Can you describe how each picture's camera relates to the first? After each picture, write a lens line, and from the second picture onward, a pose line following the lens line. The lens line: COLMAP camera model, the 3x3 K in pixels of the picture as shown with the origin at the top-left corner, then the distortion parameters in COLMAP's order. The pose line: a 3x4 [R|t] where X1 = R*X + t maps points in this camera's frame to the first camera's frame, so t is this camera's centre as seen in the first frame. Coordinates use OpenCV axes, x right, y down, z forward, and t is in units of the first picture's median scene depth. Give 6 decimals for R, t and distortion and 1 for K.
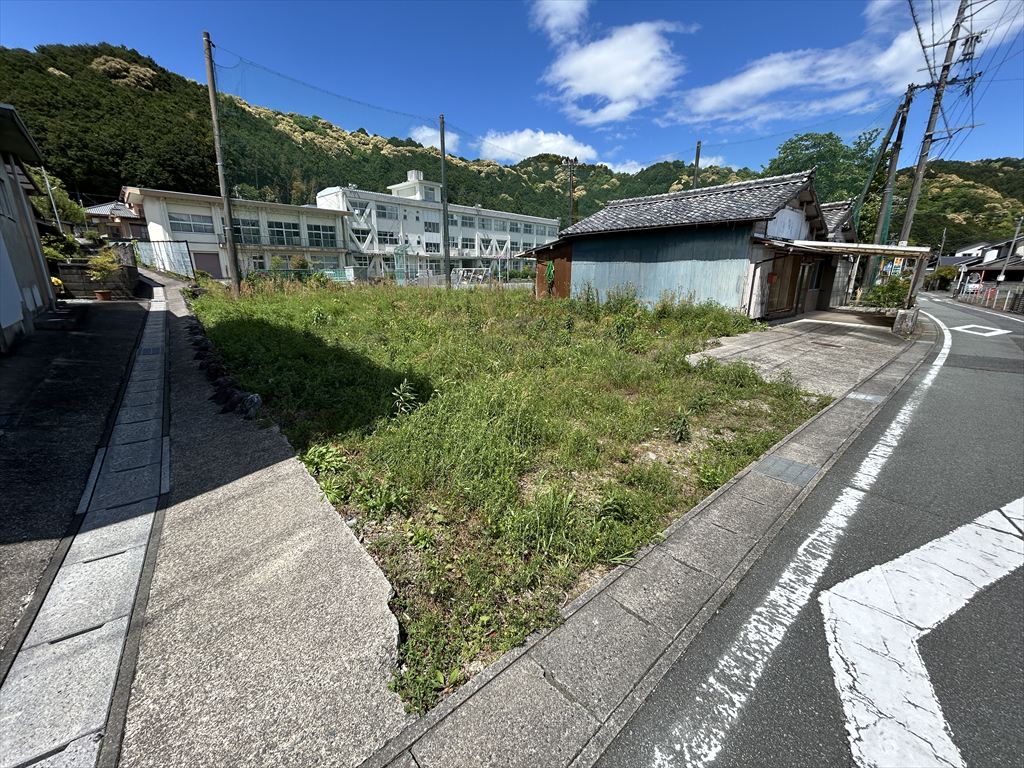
lens RADIAL K [[412.0, 0, 510.0], [0, 412.0, 382.8], [0, 0, 1]] dist [-0.001435, 0.000701]
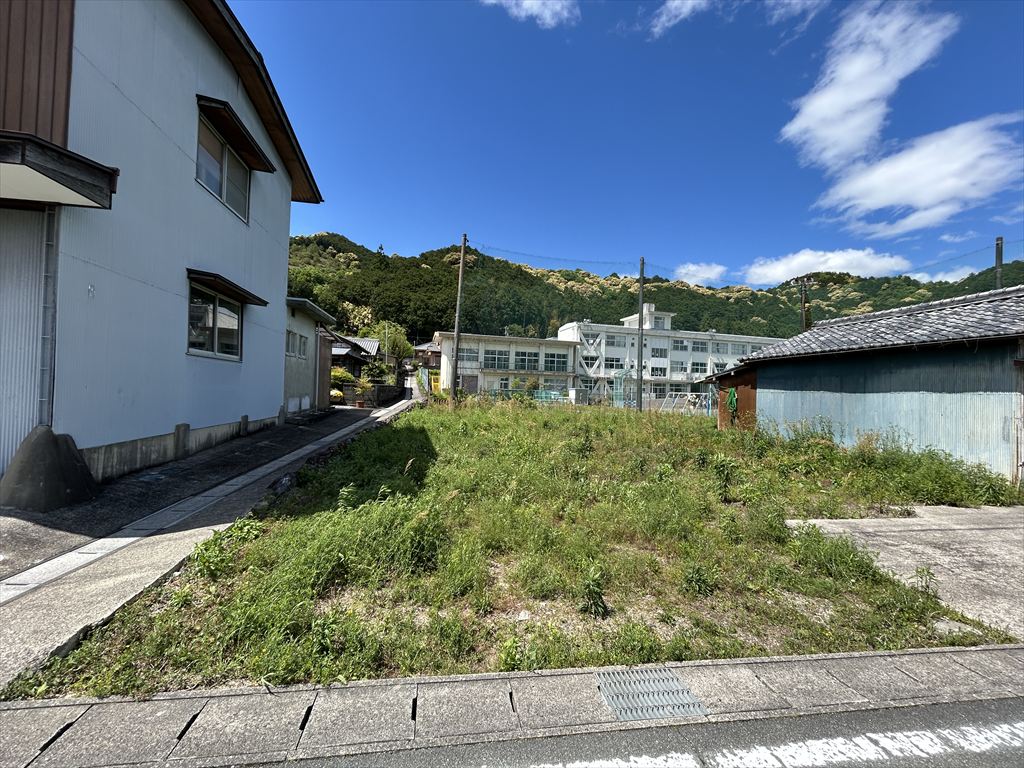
lens RADIAL K [[412.0, 0, 510.0], [0, 412.0, 382.8], [0, 0, 1]] dist [-0.001435, 0.000701]
pose [[0.846292, 0.015383, -0.532496, 0.056806], [-0.166785, 0.956981, -0.237424, -0.005600], [0.505937, 0.289742, 0.812452, 0.012008]]
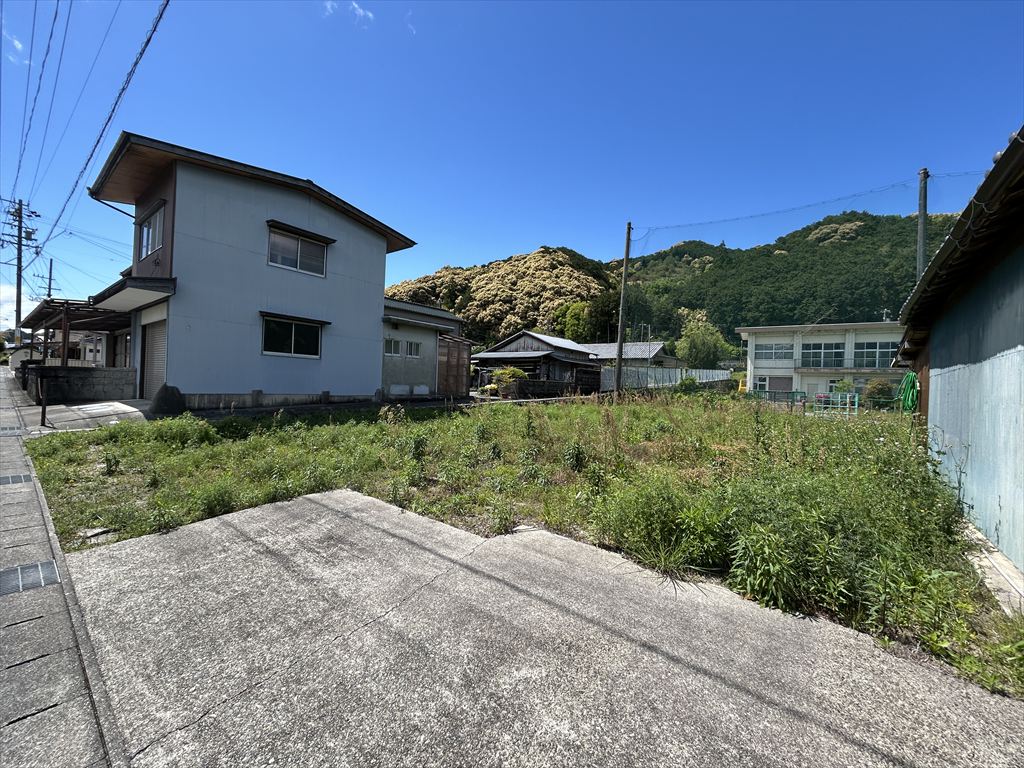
lens RADIAL K [[412.0, 0, 510.0], [0, 412.0, 382.8], [0, 0, 1]] dist [-0.001435, 0.000701]
pose [[0.166198, -0.000666, -0.986092, 0.173563], [-0.291872, 0.955158, -0.049838, -0.042250], [0.941907, 0.296096, 0.158551, 0.167210]]
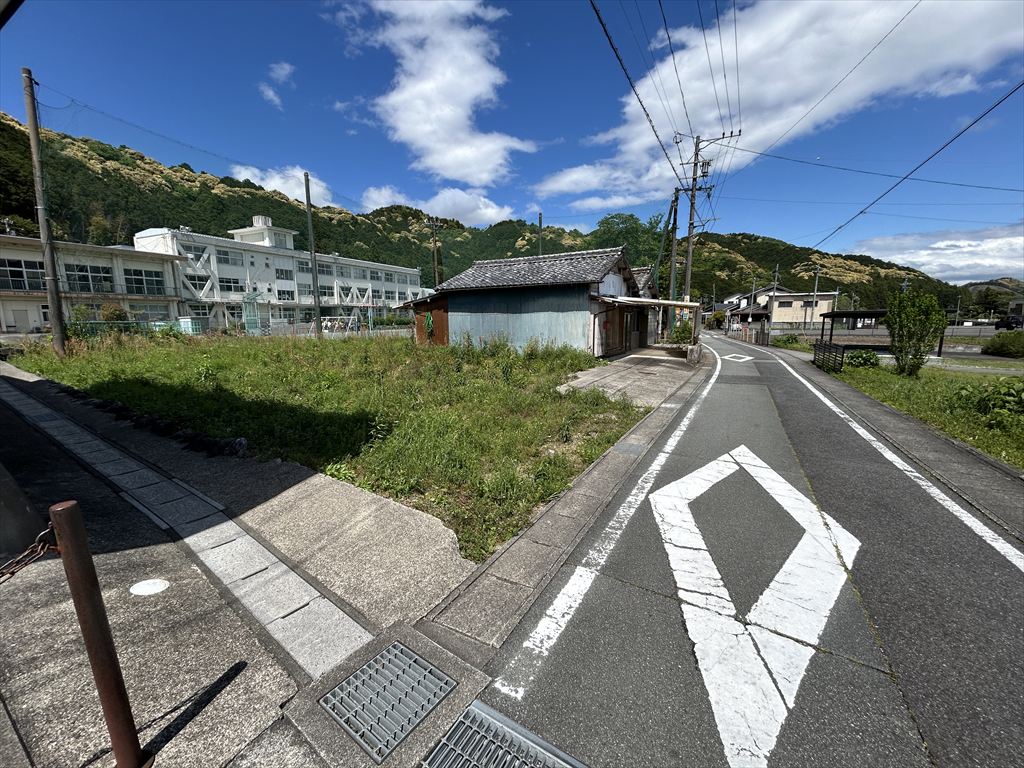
lens RADIAL K [[412.0, 0, 510.0], [0, 412.0, 382.8], [0, 0, 1]] dist [-0.001435, 0.000701]
pose [[0.946823, -0.061899, 0.315745, -0.018848], [0.094935, 0.991377, -0.090330, 0.003795], [-0.307431, 0.115502, 0.944534, -0.029073]]
